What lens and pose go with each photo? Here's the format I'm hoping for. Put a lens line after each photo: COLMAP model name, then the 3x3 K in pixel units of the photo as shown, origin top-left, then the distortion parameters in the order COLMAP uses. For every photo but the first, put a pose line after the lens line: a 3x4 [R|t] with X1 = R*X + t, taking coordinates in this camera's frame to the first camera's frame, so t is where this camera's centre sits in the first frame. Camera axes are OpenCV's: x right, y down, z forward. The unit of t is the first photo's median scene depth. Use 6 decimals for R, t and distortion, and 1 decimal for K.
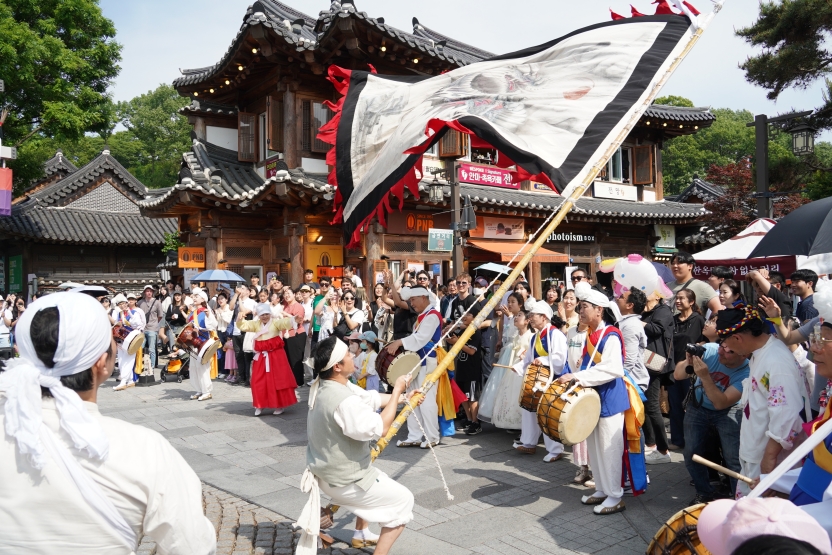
lens RADIAL K [[677.3, 0, 414.8], [0, 677.3, 264.7], [0, 0, 1]] dist [-0.036423, 0.035476]
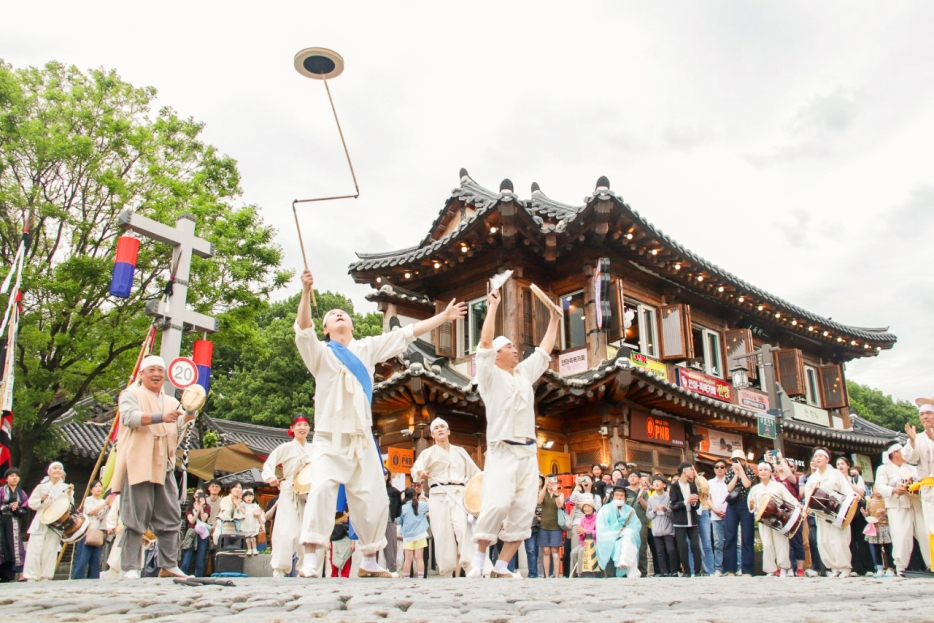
lens RADIAL K [[855.7, 0, 473.3], [0, 855.7, 310.4], [0, 0, 1]] dist [-0.057656, 0.000000]
pose [[0.994538, 0.042763, 0.095217, -0.341691], [-0.015192, 0.961813, -0.273284, 0.095027], [-0.103268, 0.270345, 0.957209, -0.067565]]
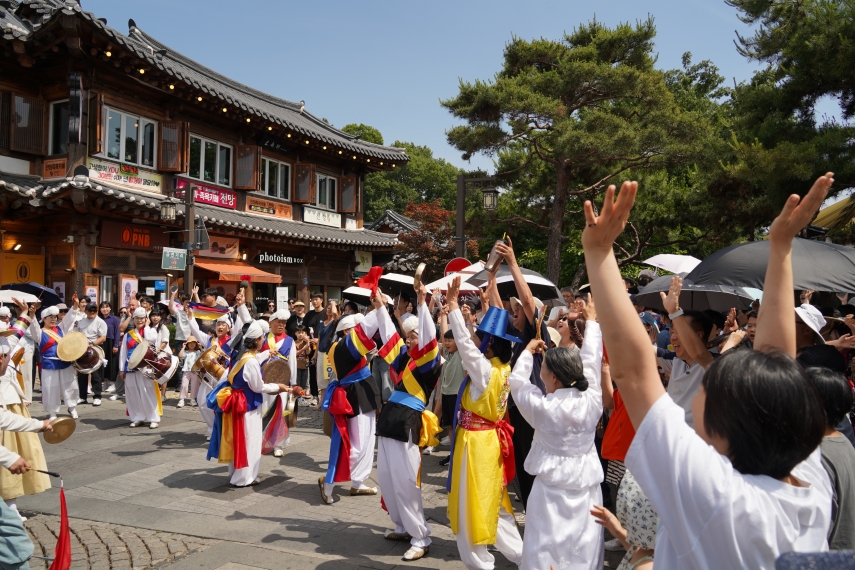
lens RADIAL K [[696.0, 0, 428.5], [0, 696.0, 274.9], [0, 0, 1]] dist [-0.036423, 0.035476]
pose [[0.888116, 0.044726, 0.457438, -0.071831], [-0.040904, 0.998996, -0.018261, -0.006569], [-0.457796, -0.002493, 0.889054, -0.073317]]
